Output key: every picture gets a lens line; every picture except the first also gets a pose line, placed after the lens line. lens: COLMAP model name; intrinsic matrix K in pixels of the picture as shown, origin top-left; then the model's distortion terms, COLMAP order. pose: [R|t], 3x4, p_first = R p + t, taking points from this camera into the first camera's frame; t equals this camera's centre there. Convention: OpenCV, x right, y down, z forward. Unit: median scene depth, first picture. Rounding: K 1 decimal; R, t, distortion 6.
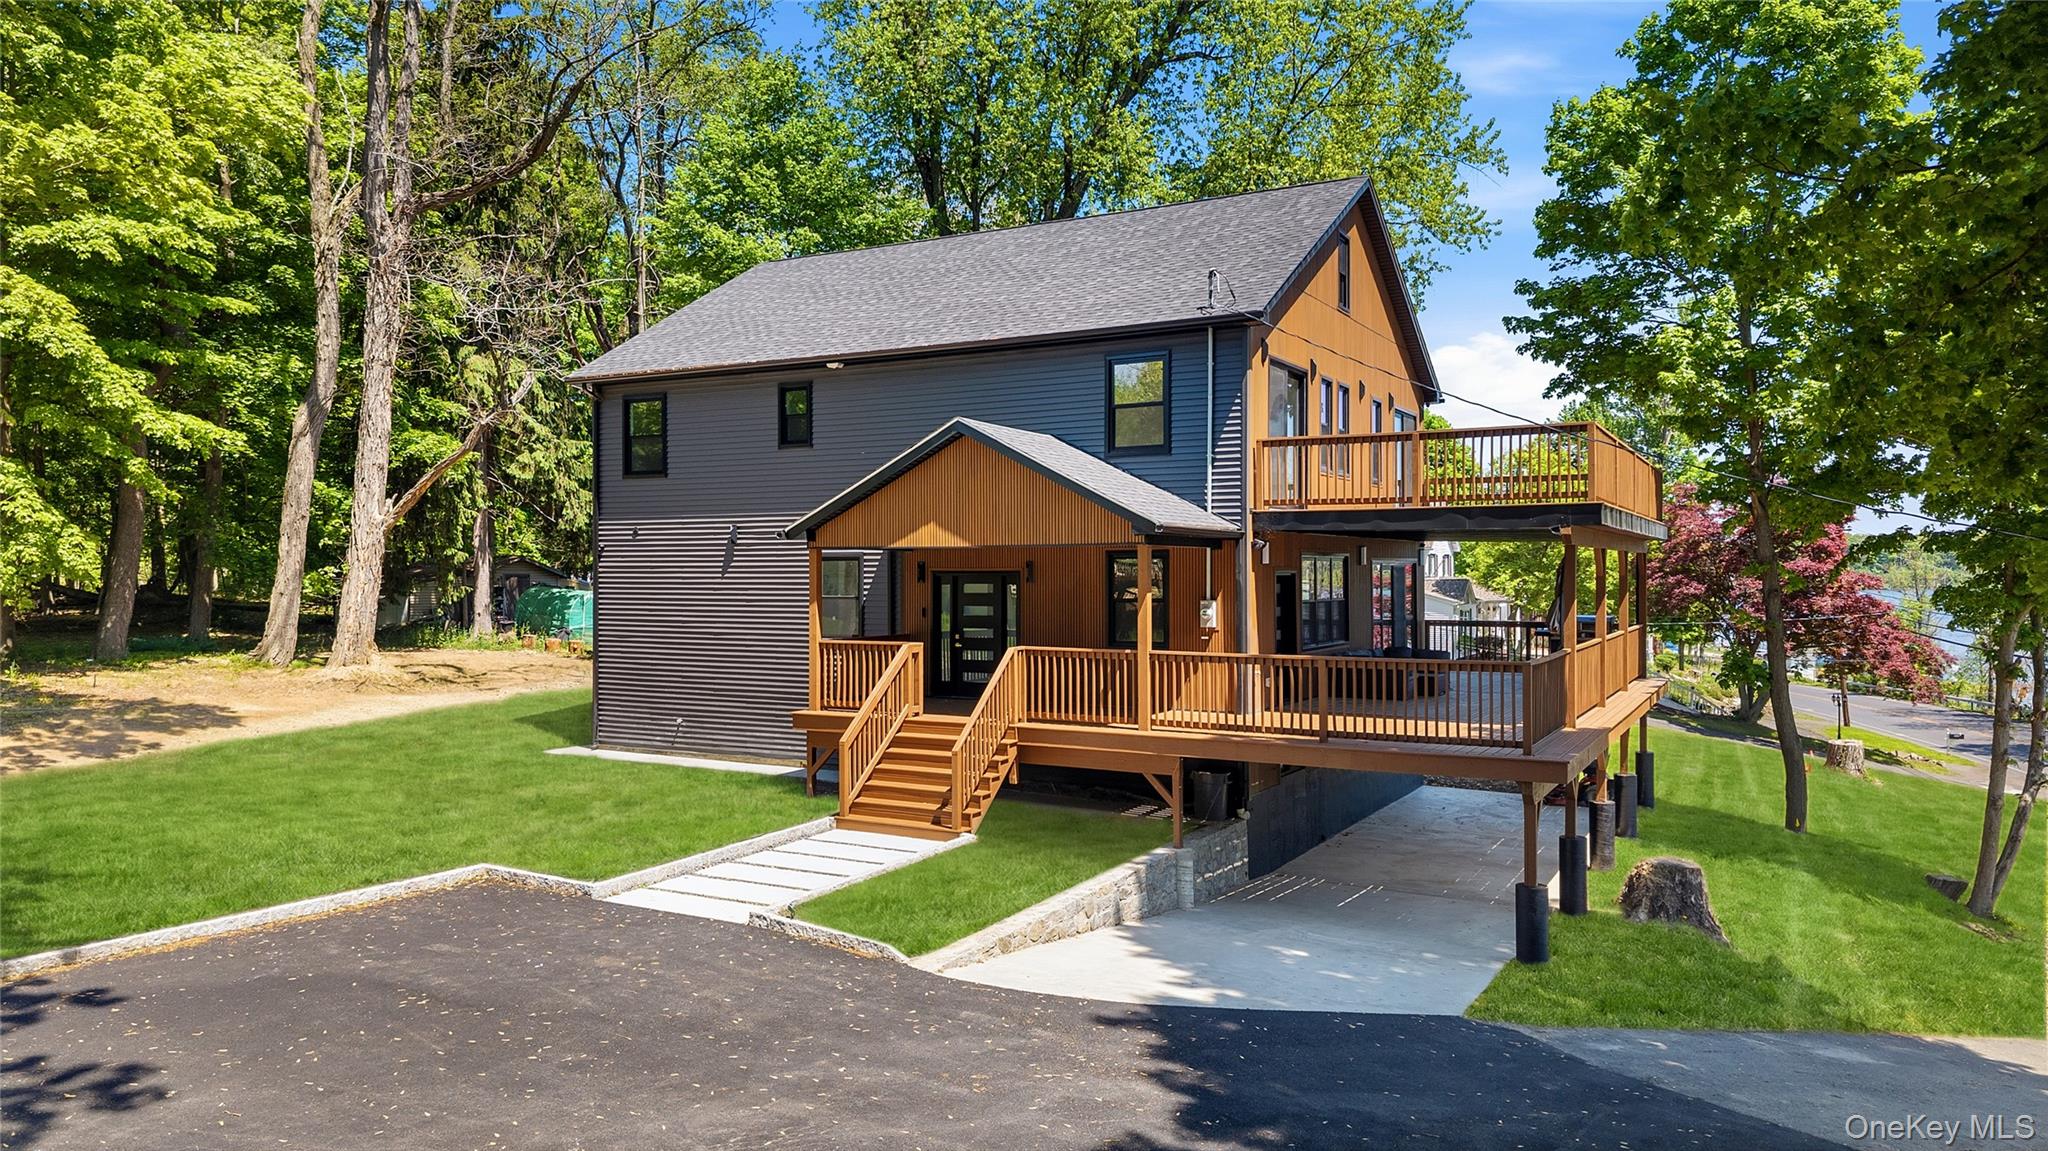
lens RADIAL K [[1355.5, 0, 1024.0], [0, 1355.5, 575.5], [0, 0, 1]] dist [0.001408, -0.000145]
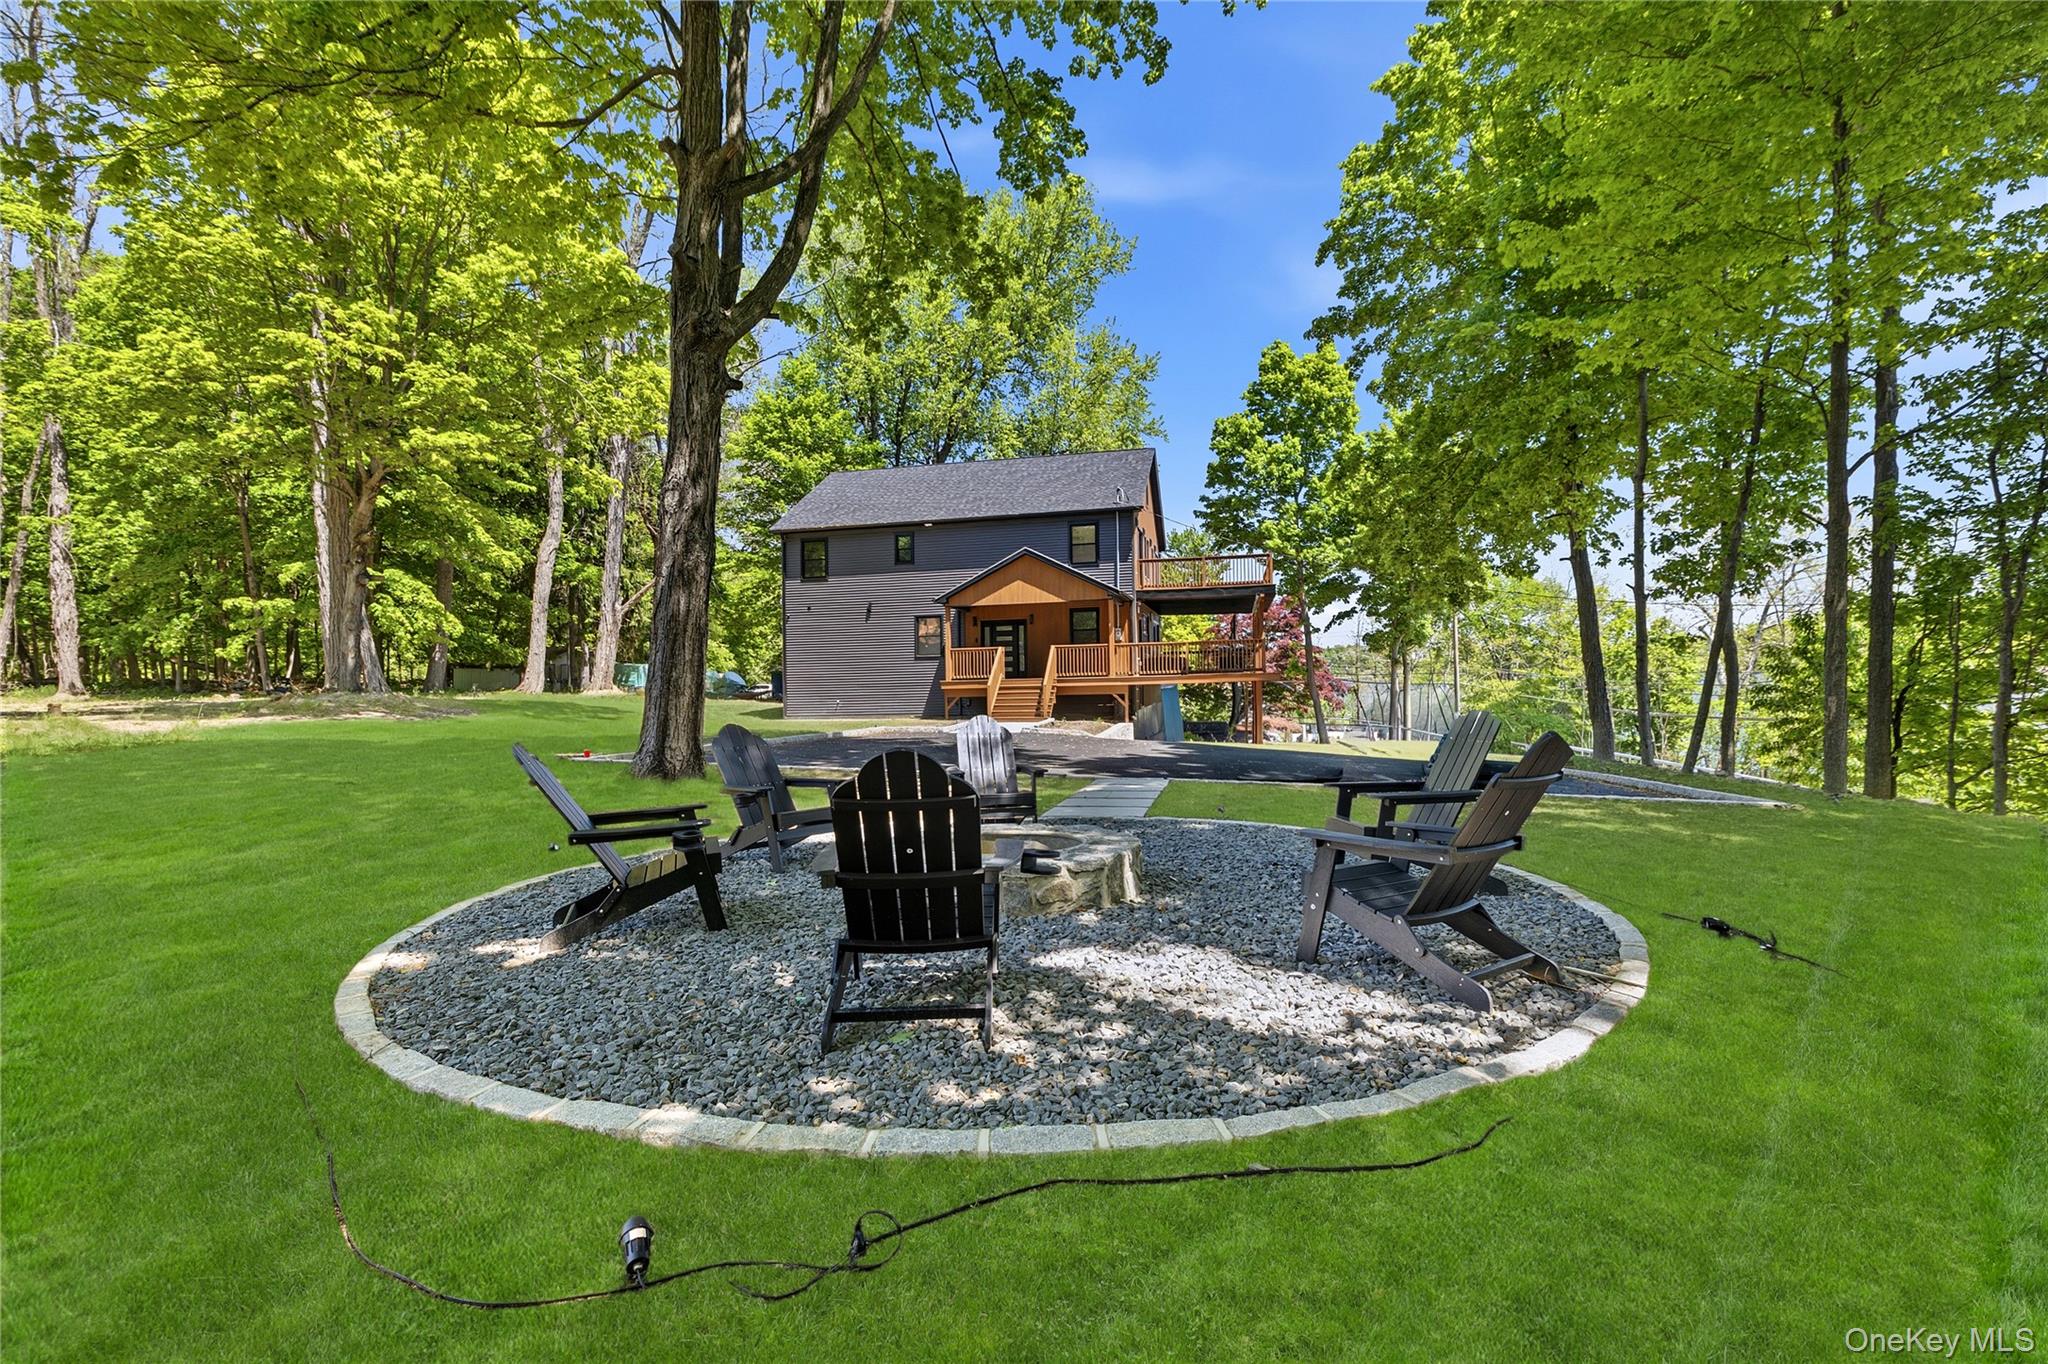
lens RADIAL K [[935.6, 0, 1022.2], [0, 935.6, 680.2], [0, 0, 1]] dist [0.002619, -0.000271]
pose [[0.954161, -0.020775, 0.298571, -0.401174], [0.023520, 0.999708, -0.005603, 0.089756], [-0.298367, 0.012368, 0.954371, -0.393346]]
